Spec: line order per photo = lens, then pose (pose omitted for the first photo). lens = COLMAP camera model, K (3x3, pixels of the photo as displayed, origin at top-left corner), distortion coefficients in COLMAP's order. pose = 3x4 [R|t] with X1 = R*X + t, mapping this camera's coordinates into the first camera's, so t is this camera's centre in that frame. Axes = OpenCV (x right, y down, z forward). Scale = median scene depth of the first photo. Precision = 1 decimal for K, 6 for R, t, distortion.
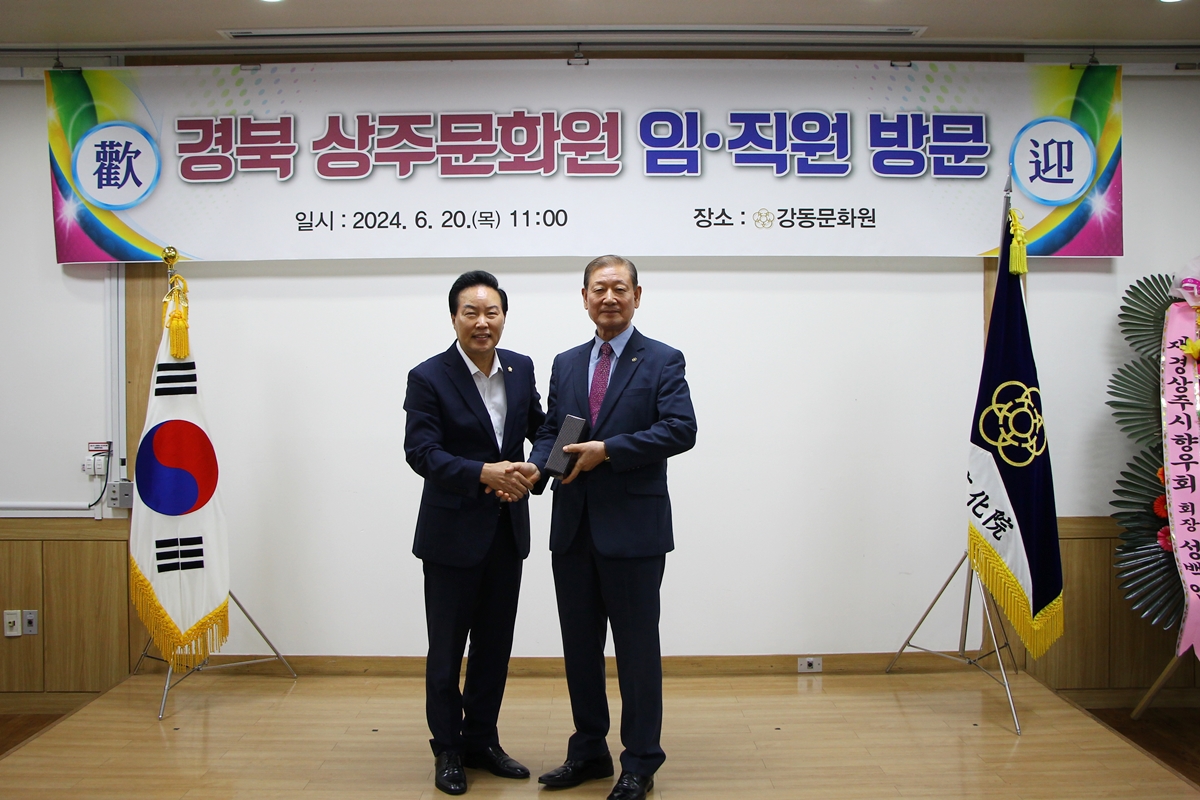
lens RADIAL K [[1081.9, 0, 609.4], [0, 1081.9, 400.2], [0, 0, 1]] dist [-0.034573, 0.014555]
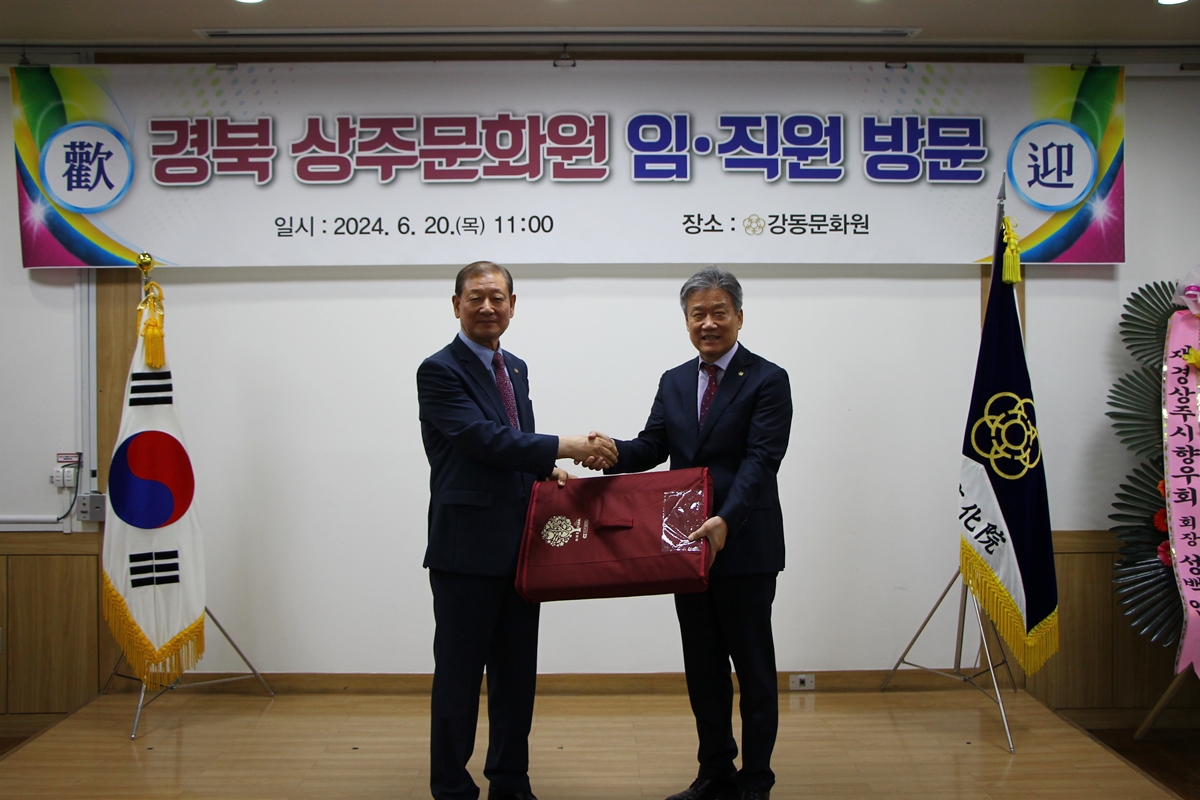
lens RADIAL K [[1281.1, 0, 622.7], [0, 1281.1, 388.8], [0, 0, 1]] dist [0.019021, 0.000000]
pose [[0.999984, 0.001100, 0.005498, 0.017558], [-0.001078, 0.999991, -0.003985, -0.014835], [-0.005502, 0.003979, 0.999977, -0.160831]]
